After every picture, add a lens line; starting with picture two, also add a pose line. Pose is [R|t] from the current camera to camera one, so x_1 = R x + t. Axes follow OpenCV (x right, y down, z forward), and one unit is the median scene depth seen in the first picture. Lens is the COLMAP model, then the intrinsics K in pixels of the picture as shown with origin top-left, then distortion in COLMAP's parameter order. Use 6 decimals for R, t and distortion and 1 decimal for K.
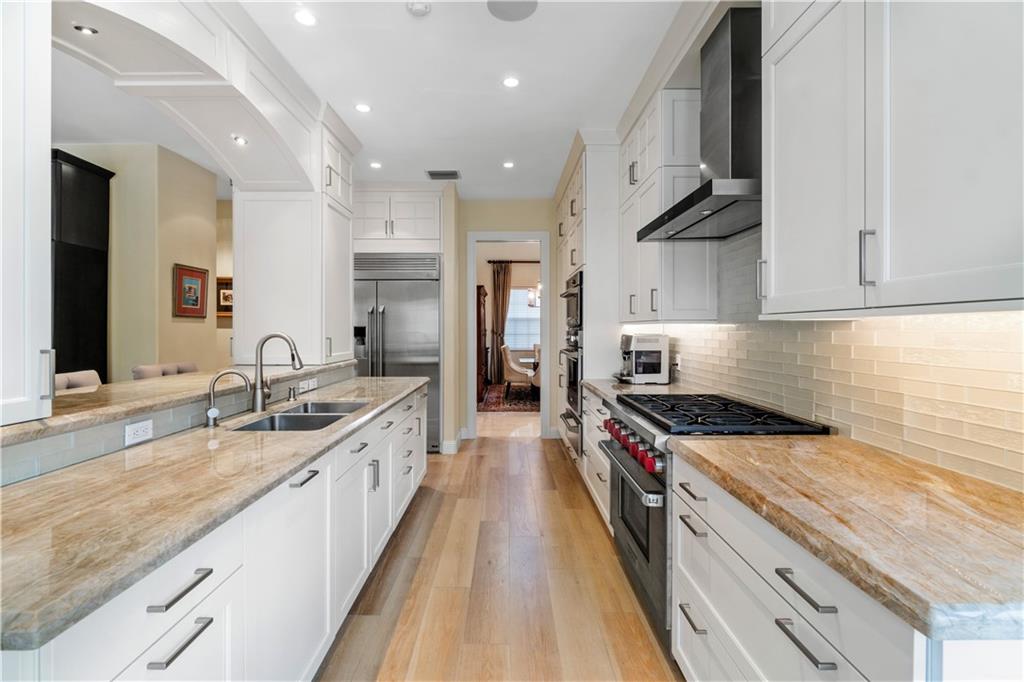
lens RADIAL K [[440.2, 0, 510.6], [0, 440.2, 338.6], [0, 0, 1]] dist [-0.000476, -0.000037]
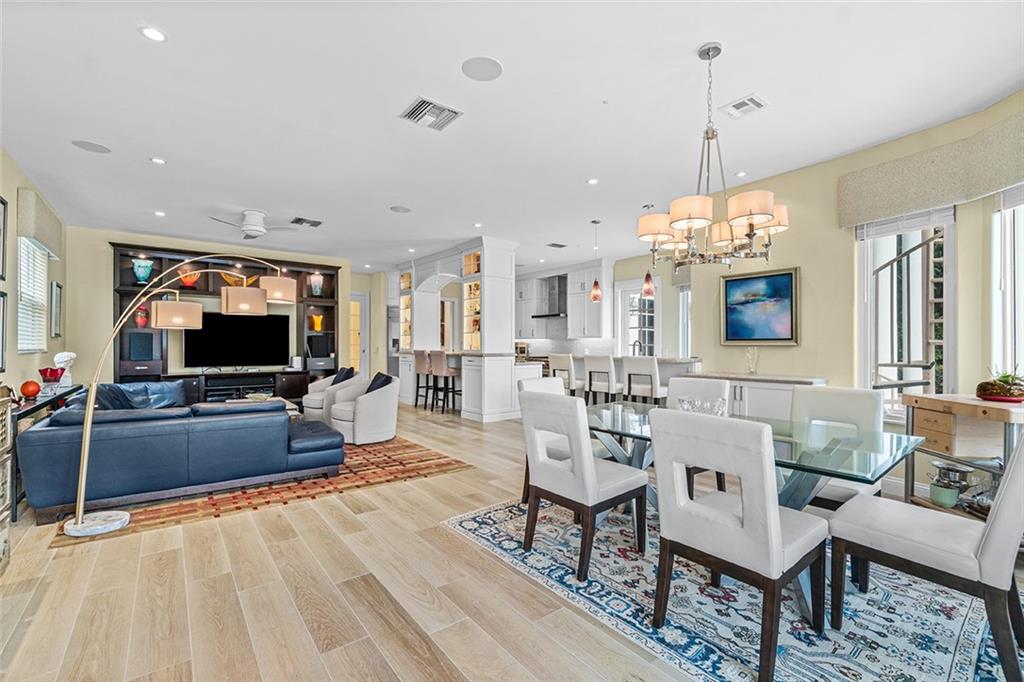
lens RADIAL K [[442.3, 0, 507.7], [0, 442.3, 345.1], [0, 0, 1]] dist [-0.003855, -0.000682]
pose [[0.794174, 0.000551, 0.607691, -1.795142], [0.010927, 0.999825, -0.015187, 0.061649], [-0.607593, 0.018702, 0.794029, -1.575073]]
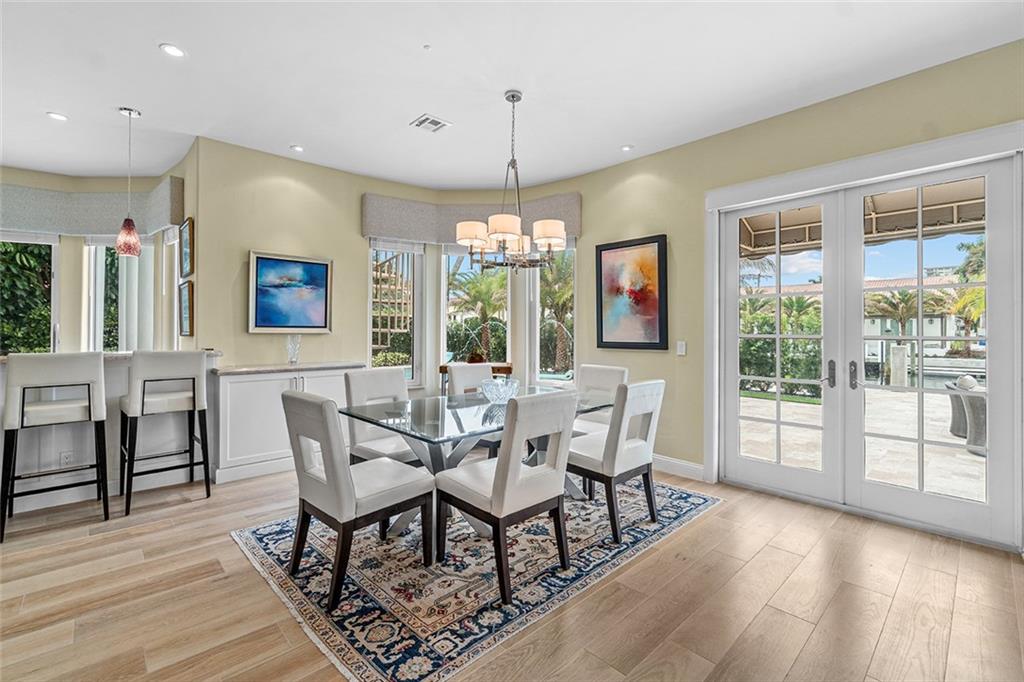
lens RADIAL K [[446.1, 0, 510.1], [0, 446.1, 329.5], [0, 0, 1]] dist [-0.004350, 0.000171]
pose [[-0.681044, -0.003902, 0.732232, -1.742011], [0.005081, 0.999937, 0.010054, 0.030105], [-0.732225, 0.010568, -0.680981, -0.526434]]
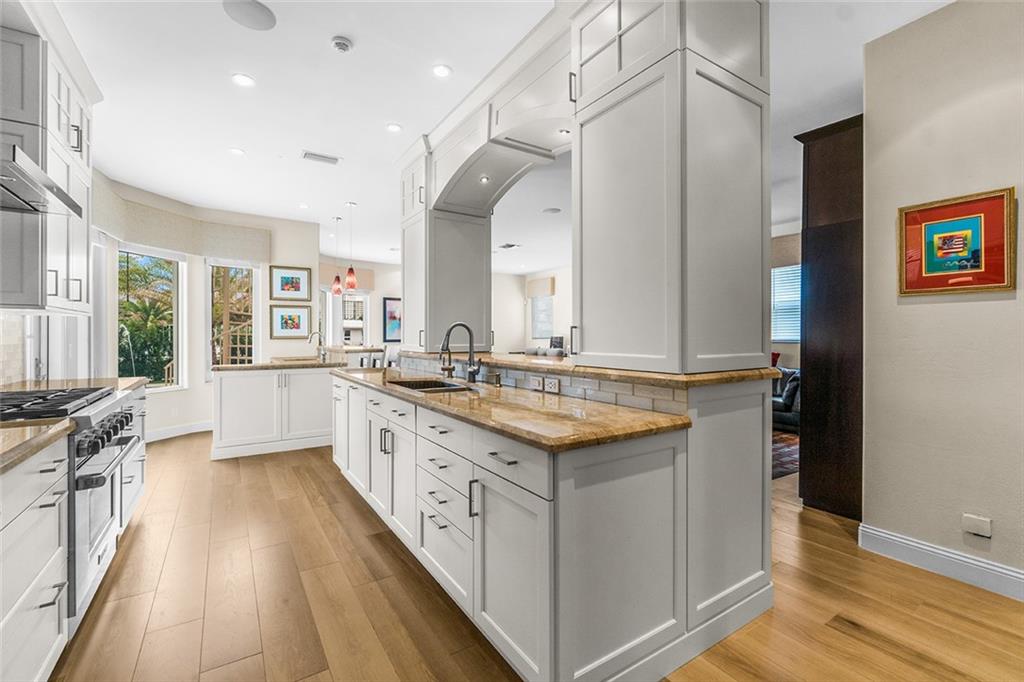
lens RADIAL K [[443.2, 0, 511.7], [0, 443.2, 335.4], [0, 0, 1]] dist [-0.002705, -0.000270]
pose [[-0.843334, -0.001579, -0.537387, 0.029785], [-0.010051, 0.999867, 0.012835, 0.004799], [0.537296, 0.016226, -0.843238, 1.474933]]
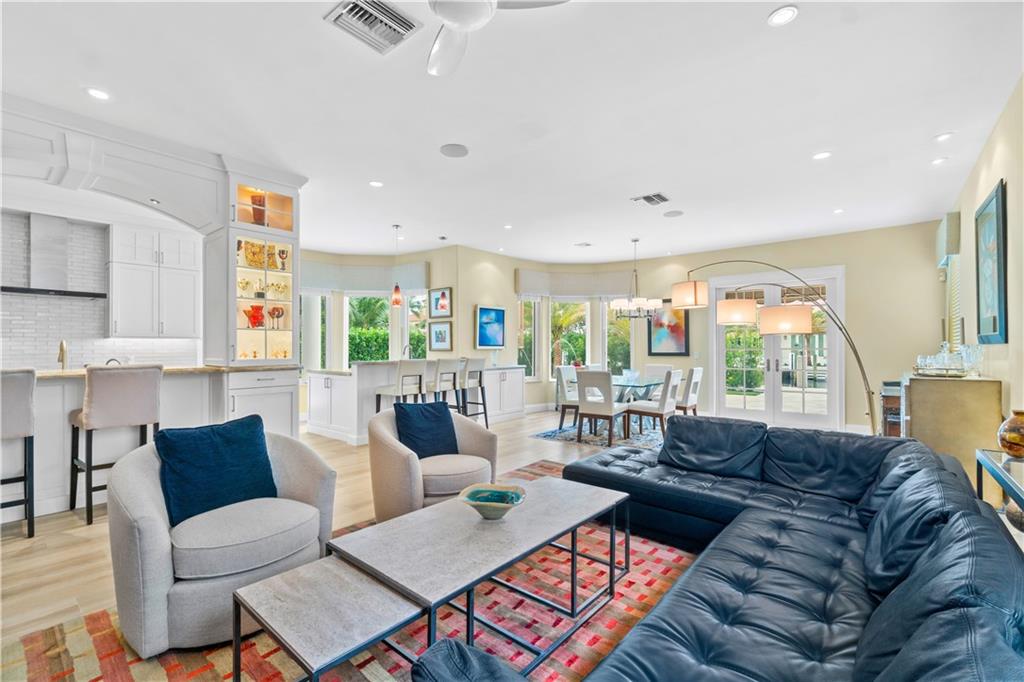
lens RADIAL K [[442.3, 0, 507.7], [0, 442.3, 345.1], [0, 0, 1]] dist [-0.003855, -0.000682]
pose [[-0.764600, 0.000969, 0.644504, -1.931129], [0.010709, 0.999880, 0.011201, 0.003350], [-0.644416, 0.015466, -0.764519, 0.803463]]
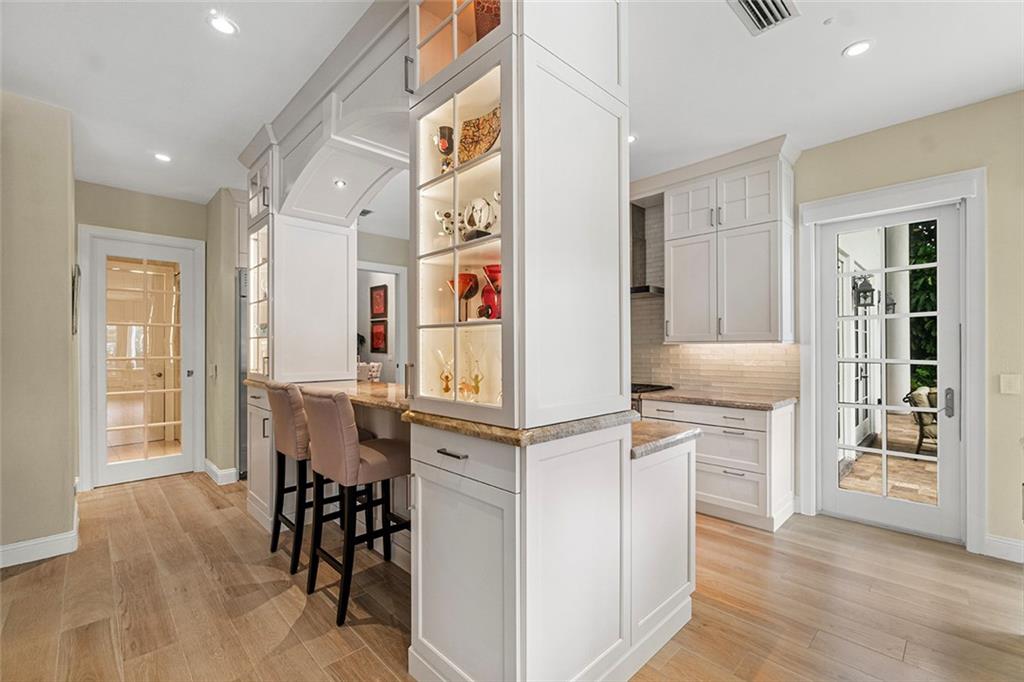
lens RADIAL K [[442.3, 0, 507.7], [0, 442.3, 345.1], [0, 0, 1]] dist [-0.003855, -0.000682]
pose [[0.728282, 0.001735, 0.685276, -0.886226], [0.015236, 0.999709, -0.018723, -0.000736], [-0.685108, 0.024076, 0.728043, -0.103888]]
